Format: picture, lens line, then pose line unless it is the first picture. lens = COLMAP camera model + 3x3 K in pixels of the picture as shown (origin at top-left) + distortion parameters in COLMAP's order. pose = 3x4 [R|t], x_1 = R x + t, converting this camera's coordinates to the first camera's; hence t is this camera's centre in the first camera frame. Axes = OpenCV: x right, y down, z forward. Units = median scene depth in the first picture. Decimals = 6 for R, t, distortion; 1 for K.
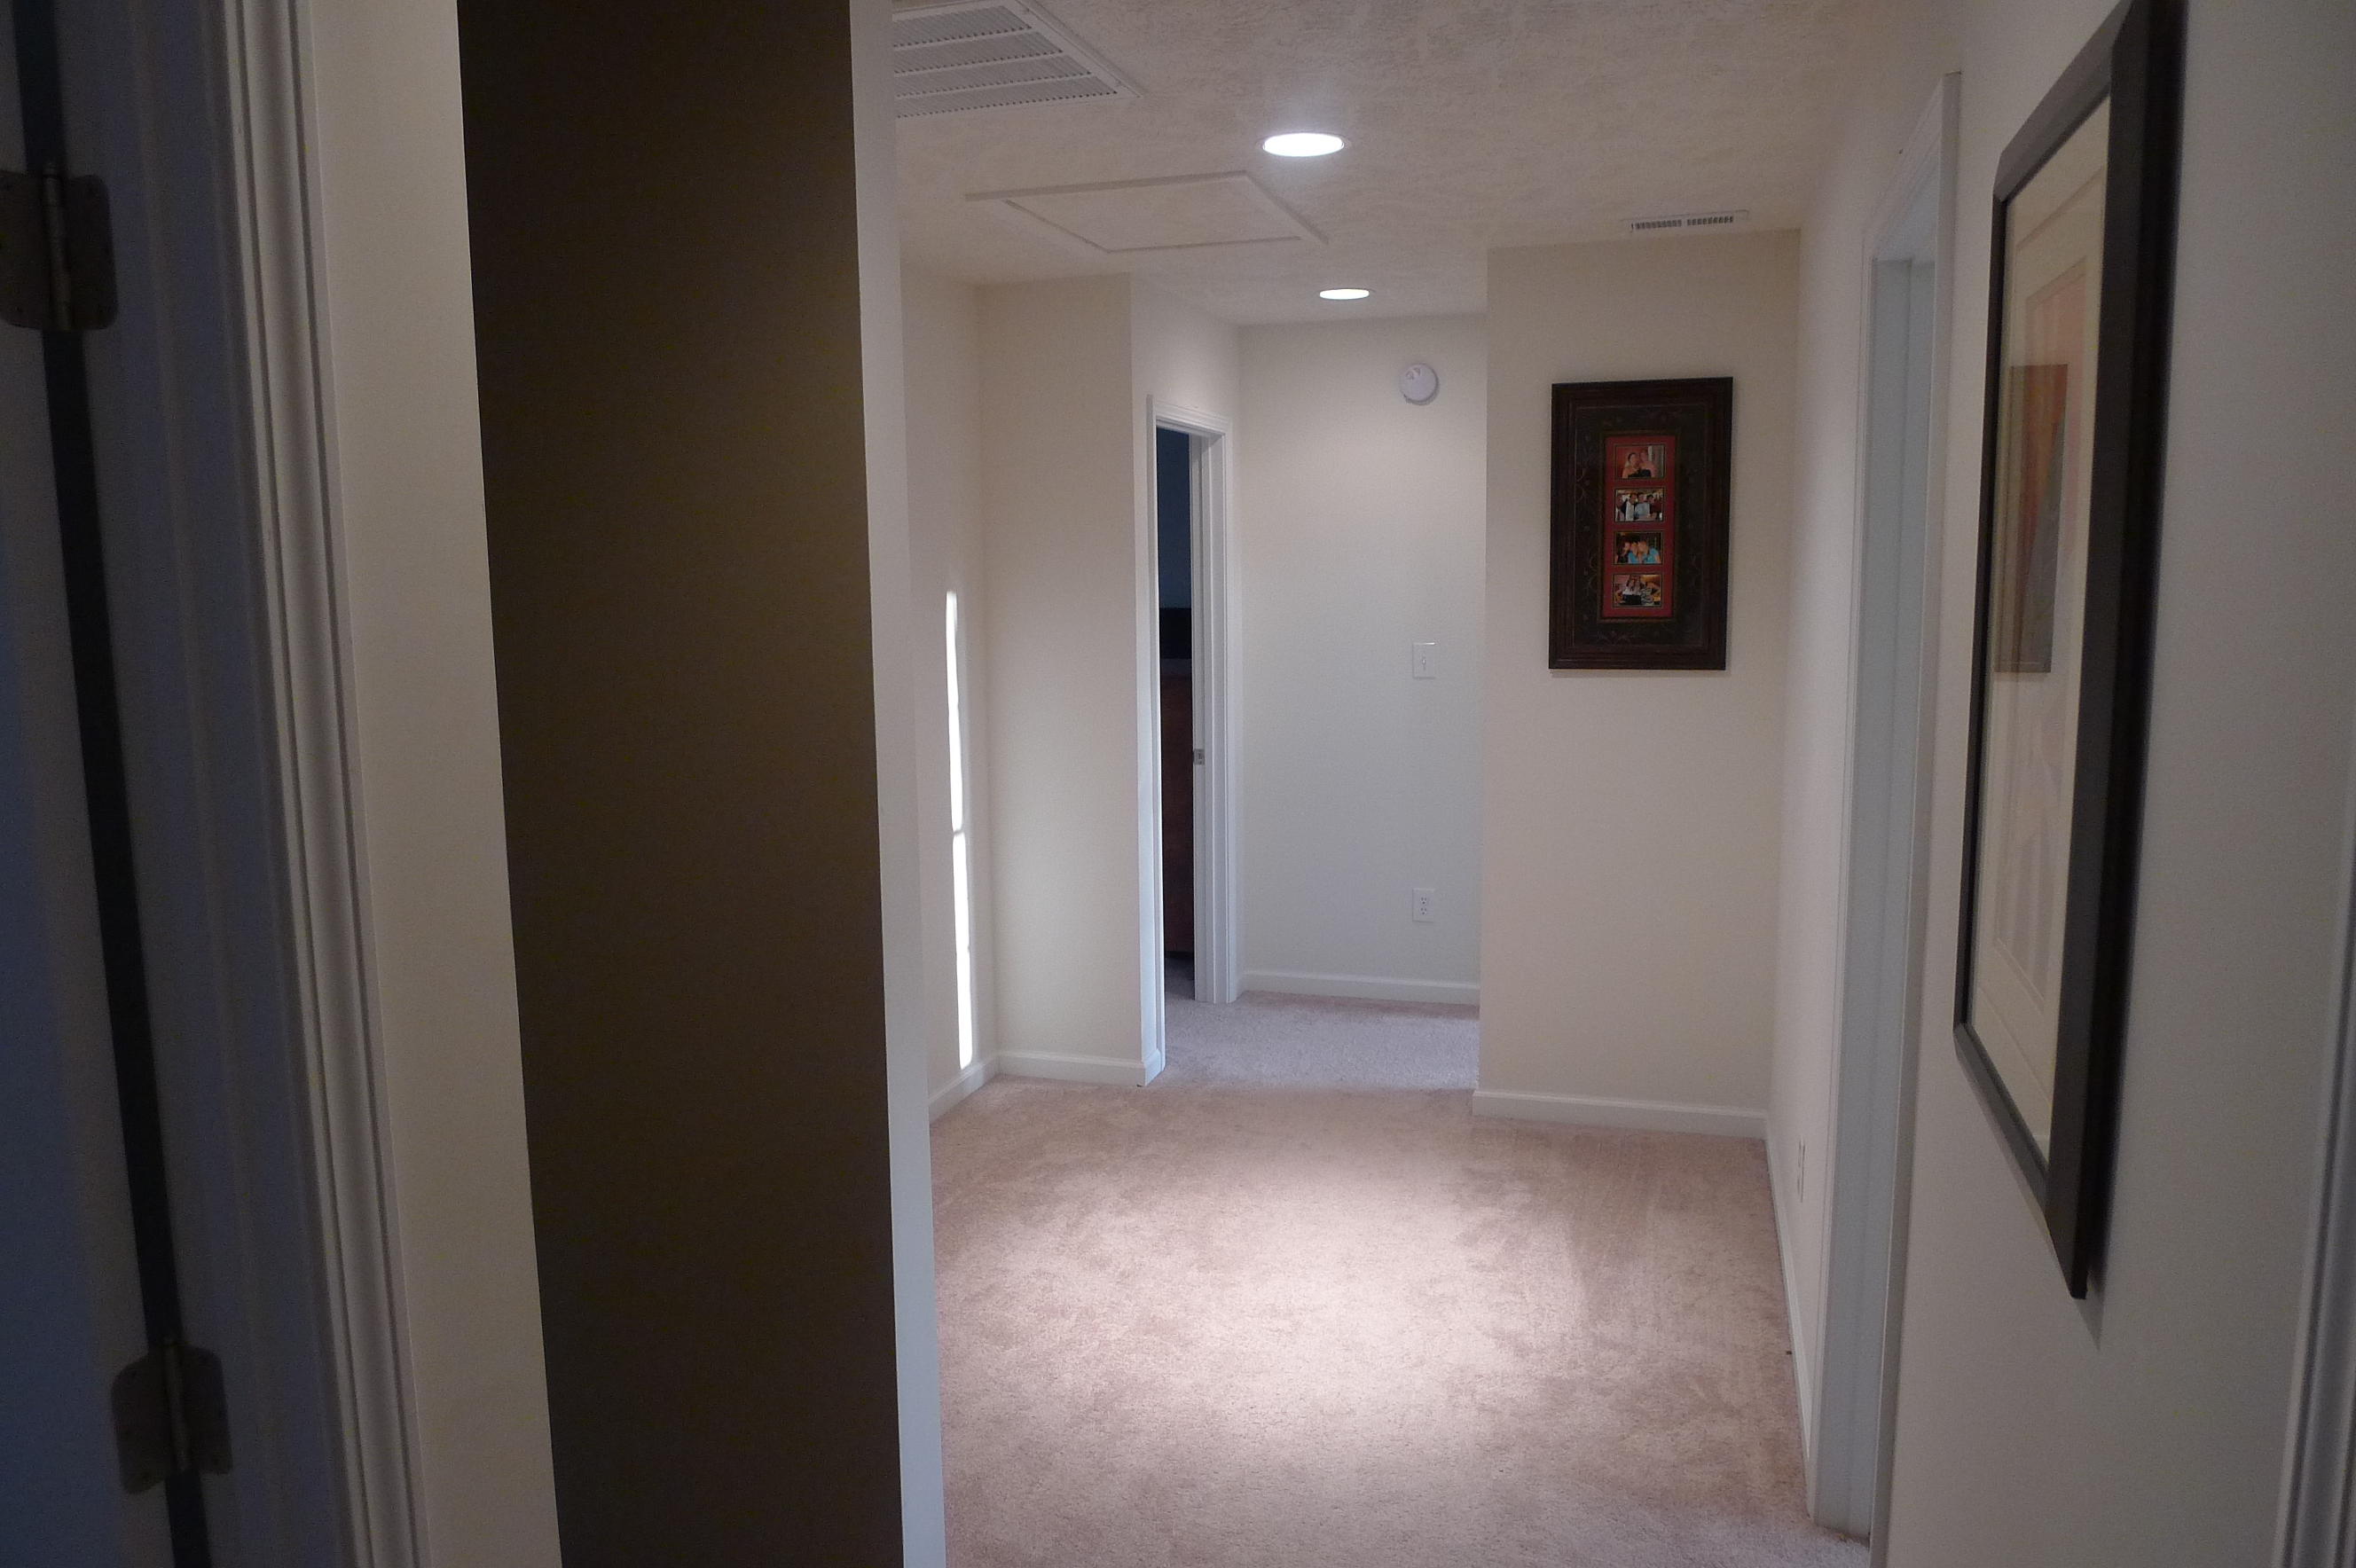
lens RADIAL K [[1638.5, 0, 1157.6], [0, 1638.5, 776.5], [0, 0, 1]] dist [-0.036494, 0.006106]
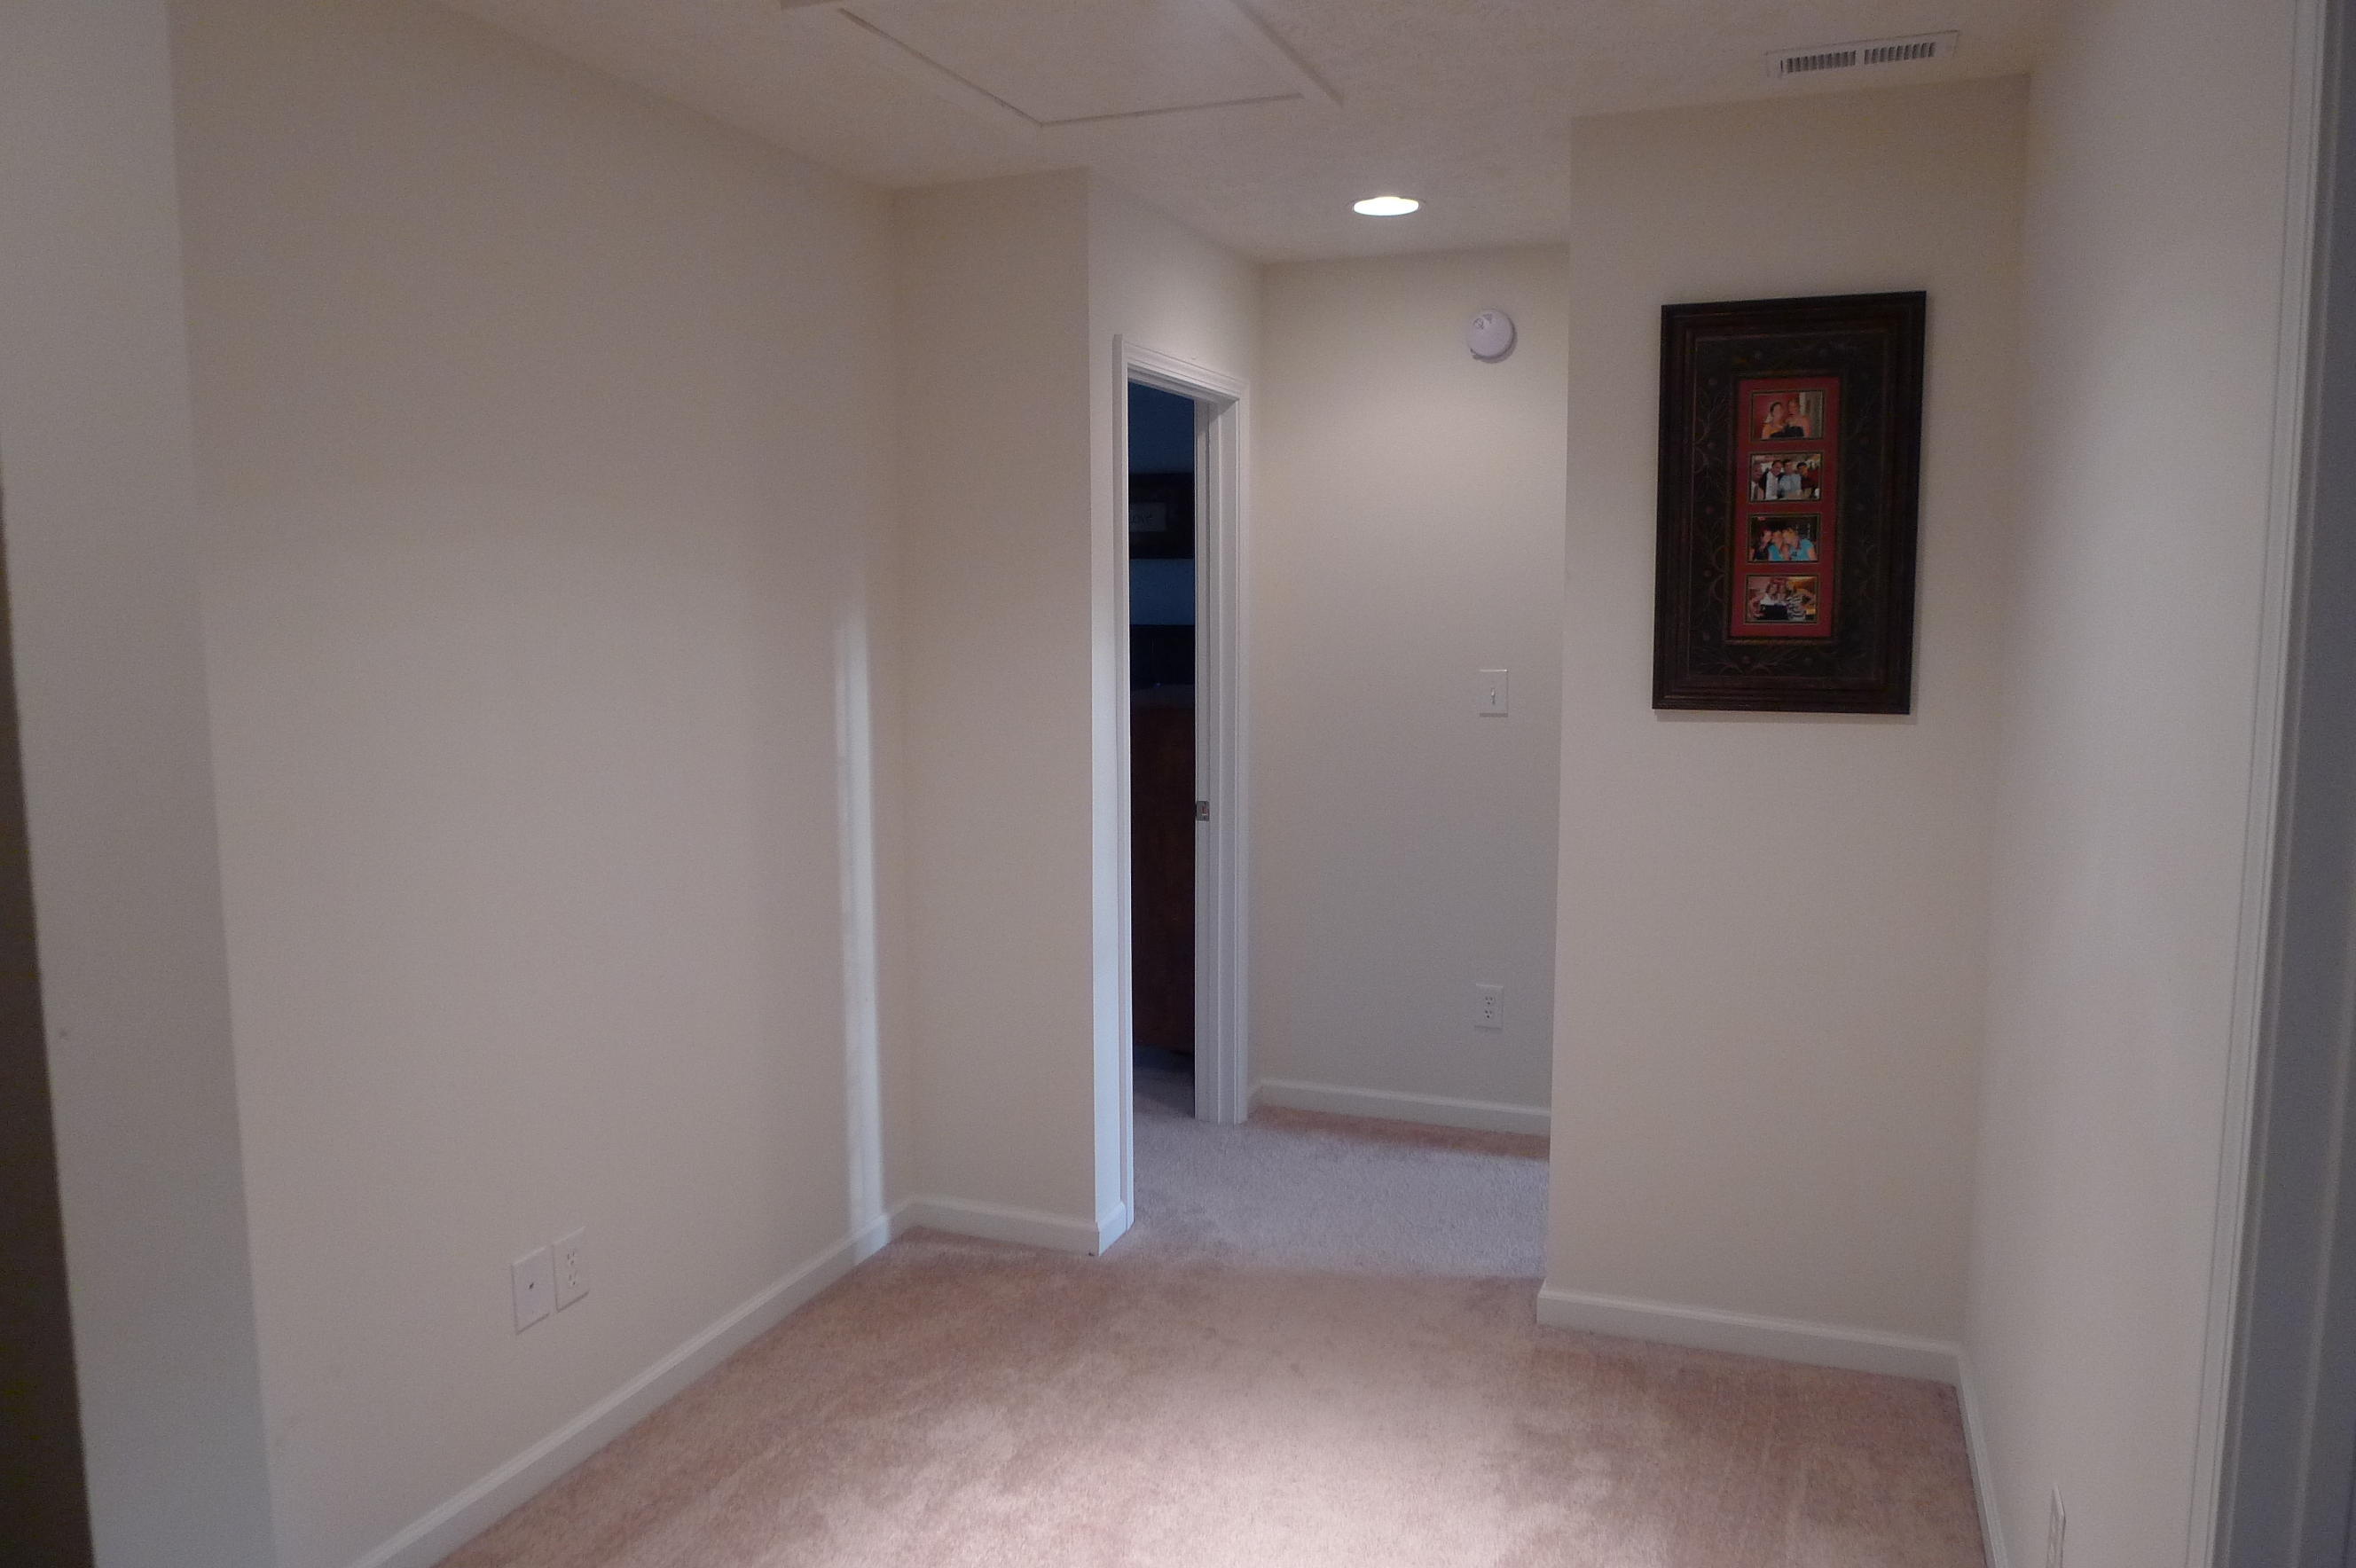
lens RADIAL K [[1638.5, 0, 1157.6], [0, 1638.5, 776.5], [0, 0, 1]] dist [-0.036494, 0.006106]
pose [[0.997698, 0.016726, -0.065715, 0.073268], [-0.017657, 0.999751, -0.013624, -0.023171], [0.065471, 0.014753, 0.997745, 0.284126]]
